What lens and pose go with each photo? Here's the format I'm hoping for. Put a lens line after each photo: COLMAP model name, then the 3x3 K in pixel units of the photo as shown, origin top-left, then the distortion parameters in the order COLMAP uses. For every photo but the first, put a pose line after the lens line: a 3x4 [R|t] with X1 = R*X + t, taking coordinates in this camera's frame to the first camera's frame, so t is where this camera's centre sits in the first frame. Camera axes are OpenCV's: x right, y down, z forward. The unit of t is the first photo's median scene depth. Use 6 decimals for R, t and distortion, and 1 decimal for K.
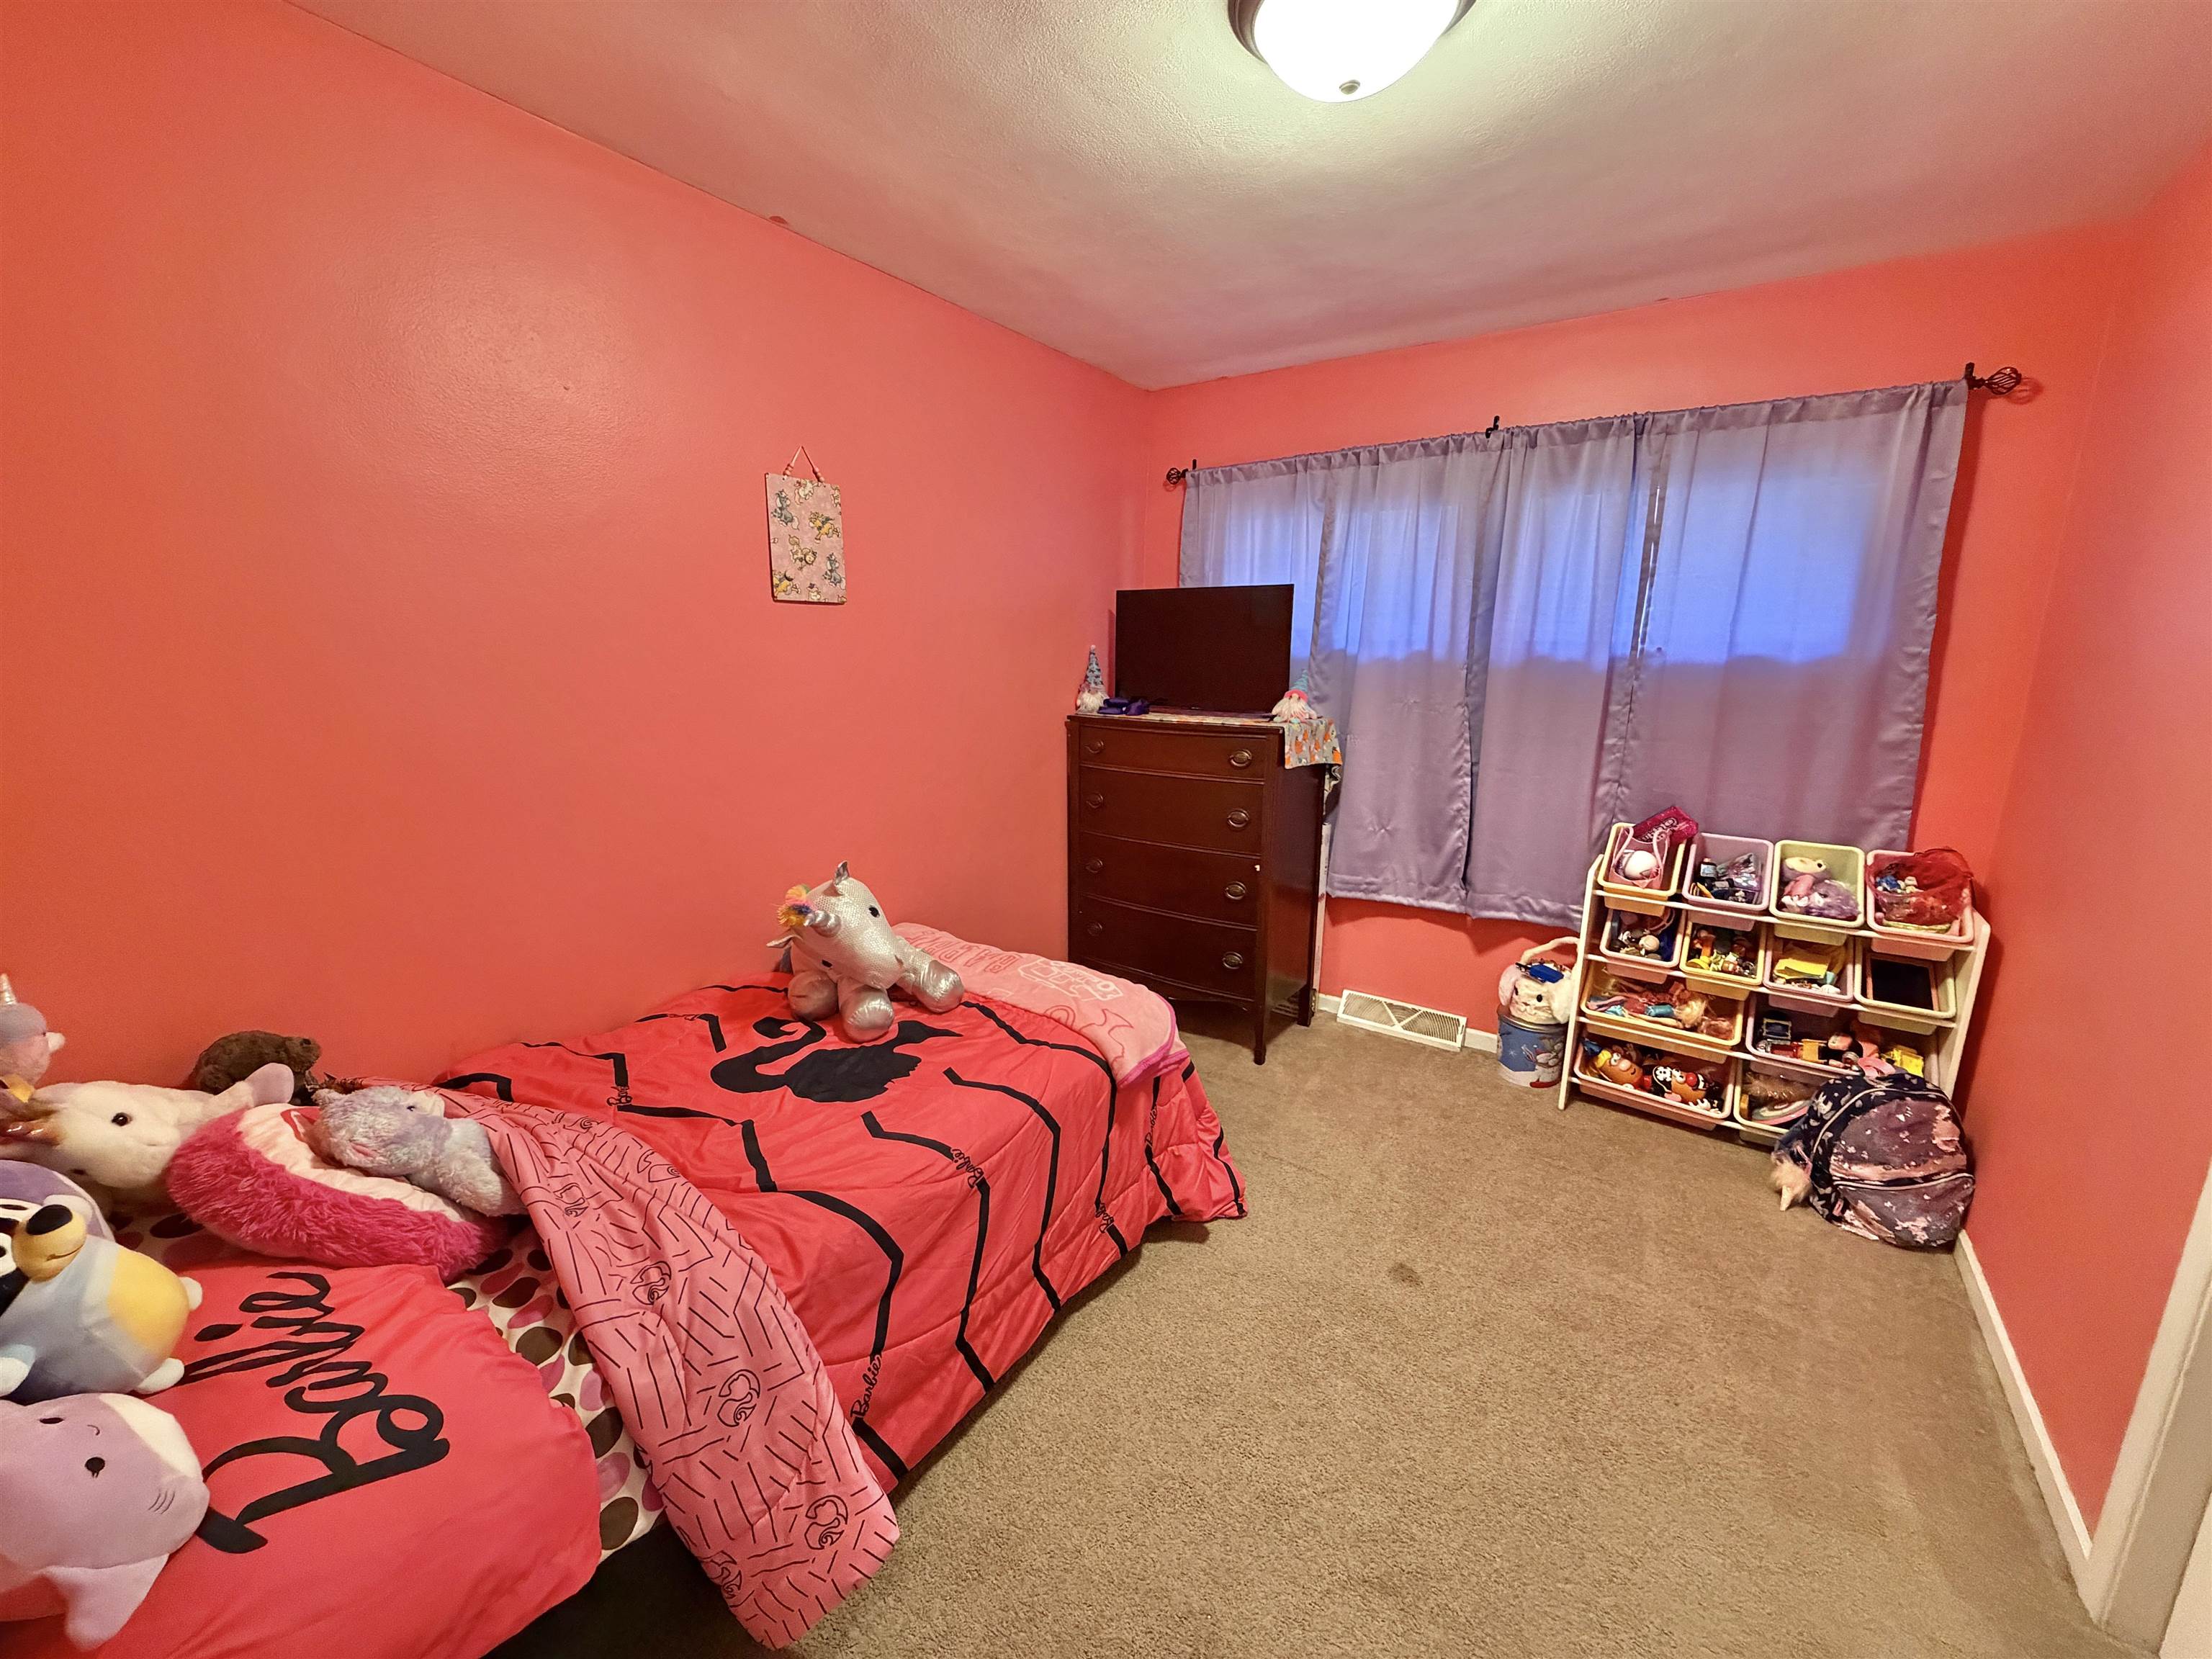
lens RADIAL K [[882.4, 0, 1097.7], [0, 882.4, 828.1], [0, 0, 1]] dist [0.001126, 0.000234]
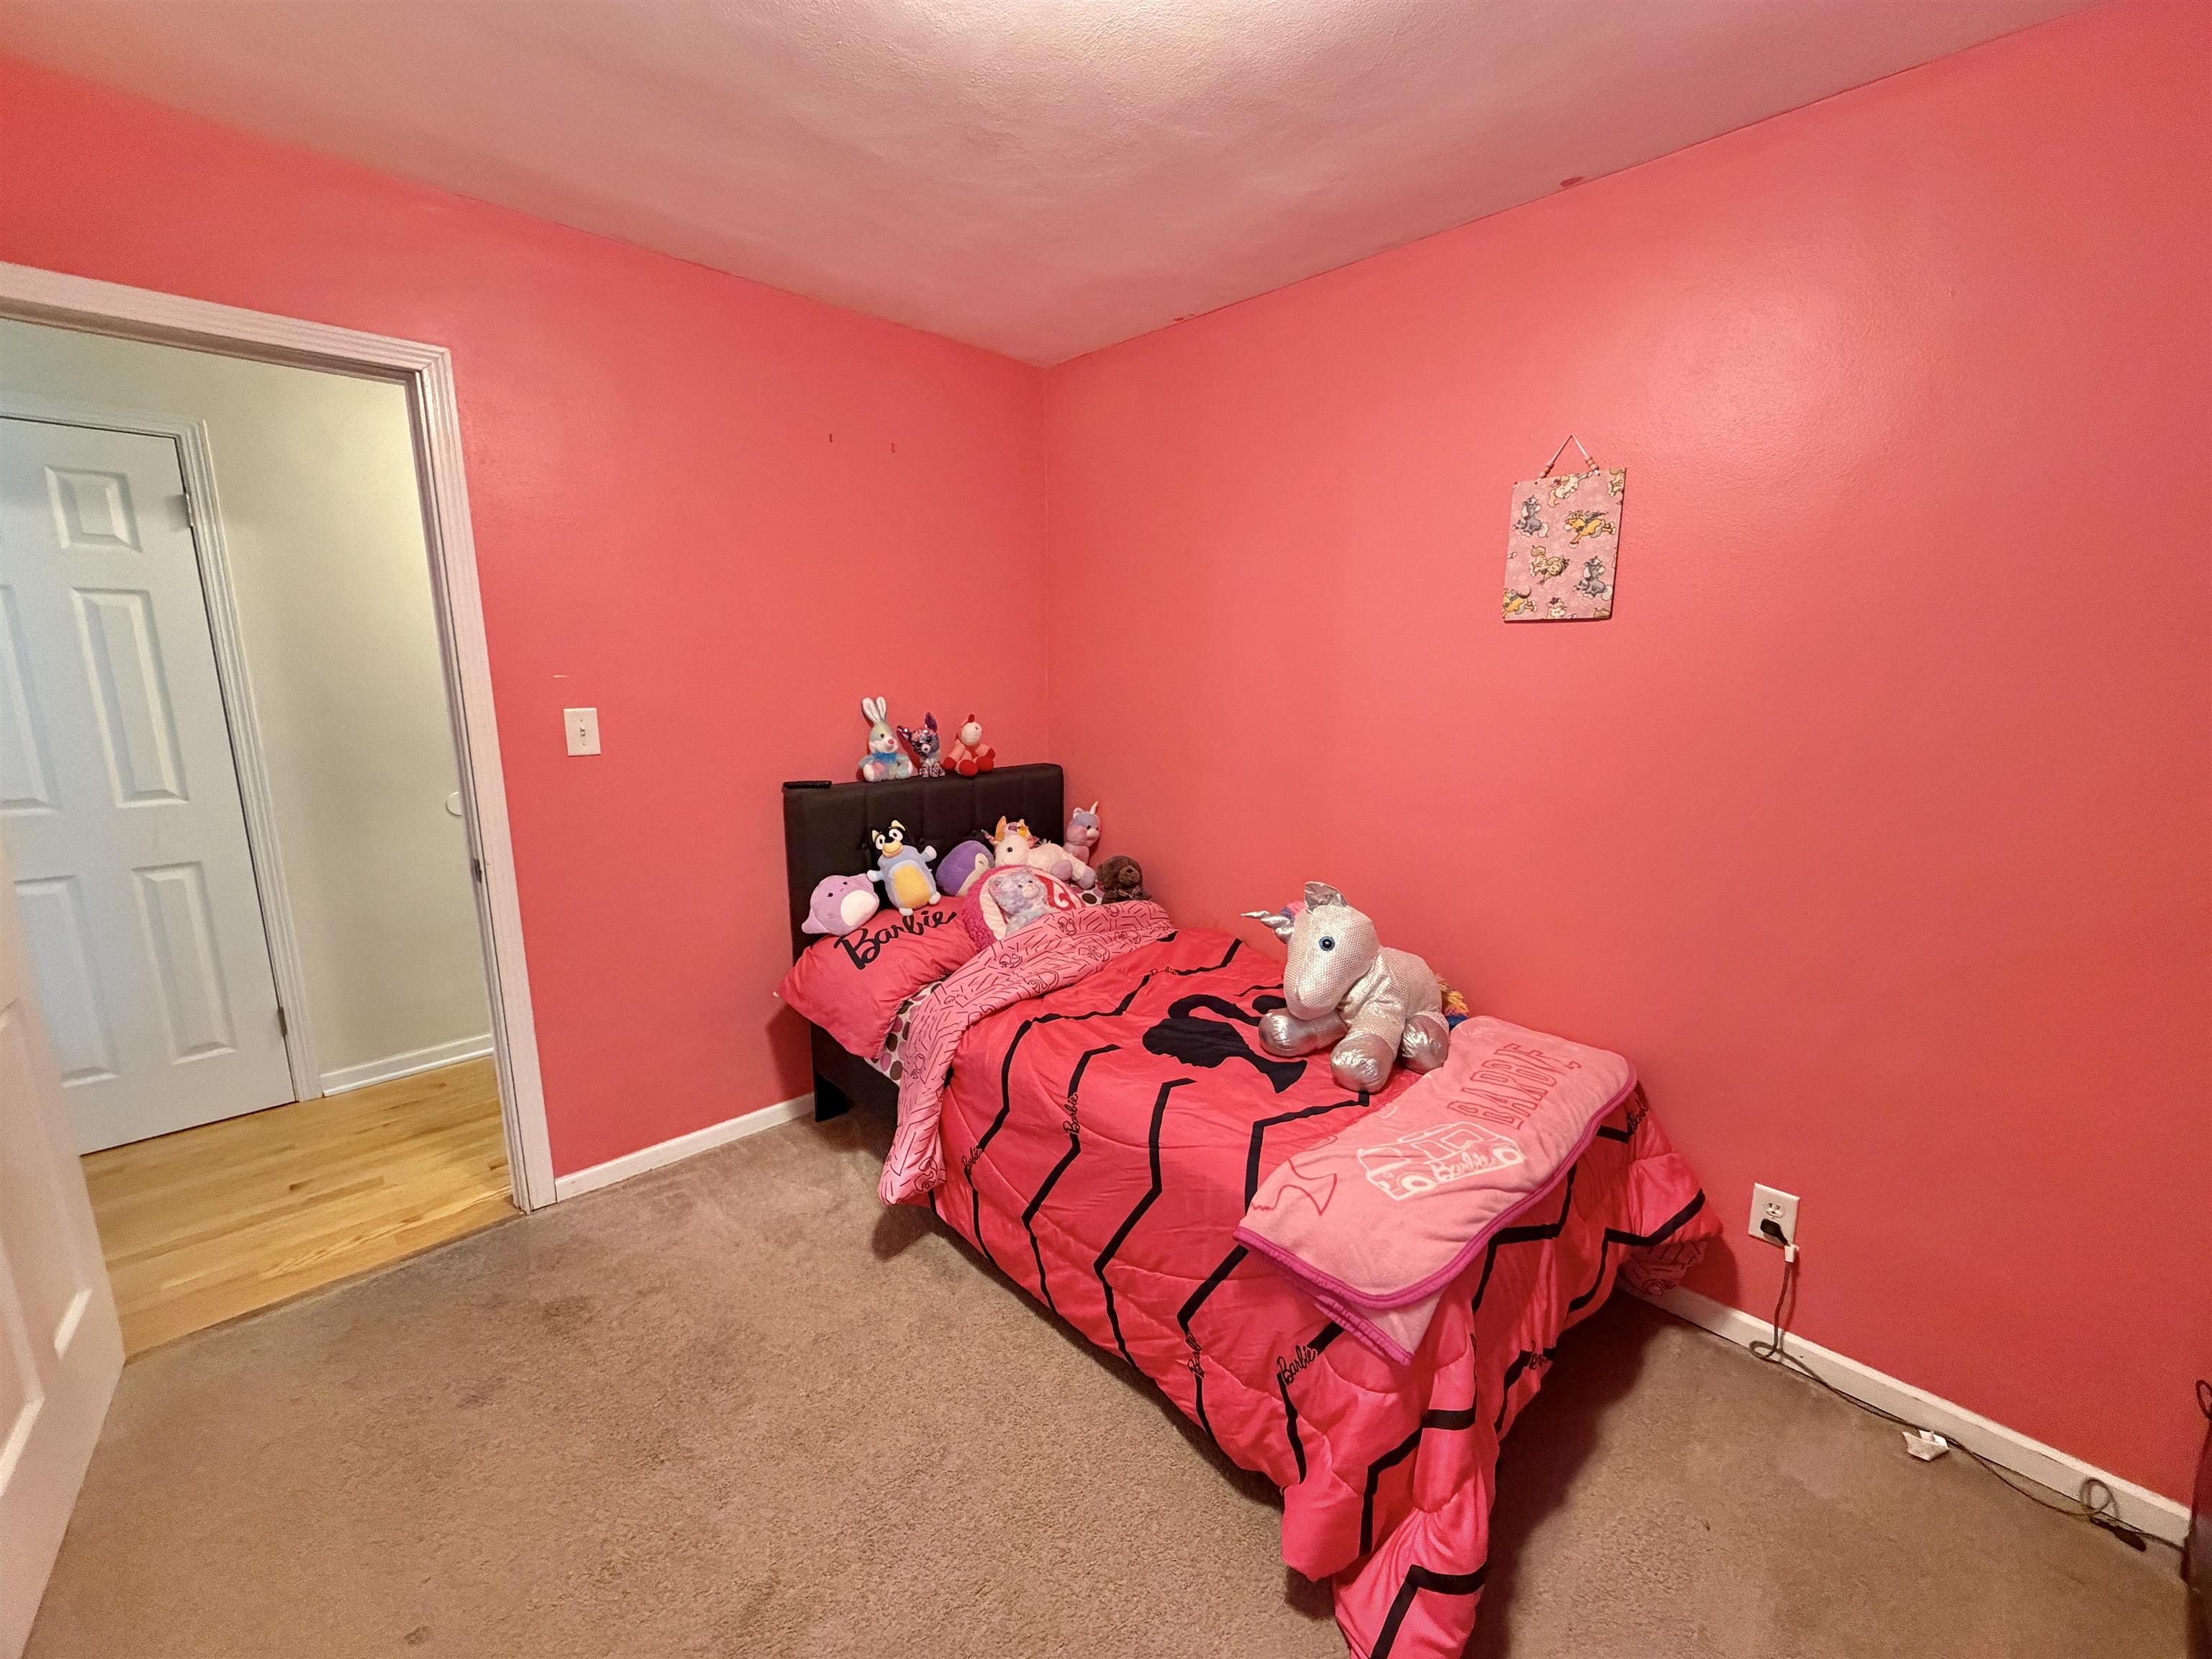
lens RADIAL K [[882.4, 0, 1097.7], [0, 882.4, 828.1], [0, 0, 1]] dist [0.001126, 0.000234]
pose [[-0.202652, 0.177710, -0.962991, 0.643891], [-0.204838, 0.953948, 0.219147, -0.170571], [0.957587, 0.241668, -0.156917, 0.803586]]
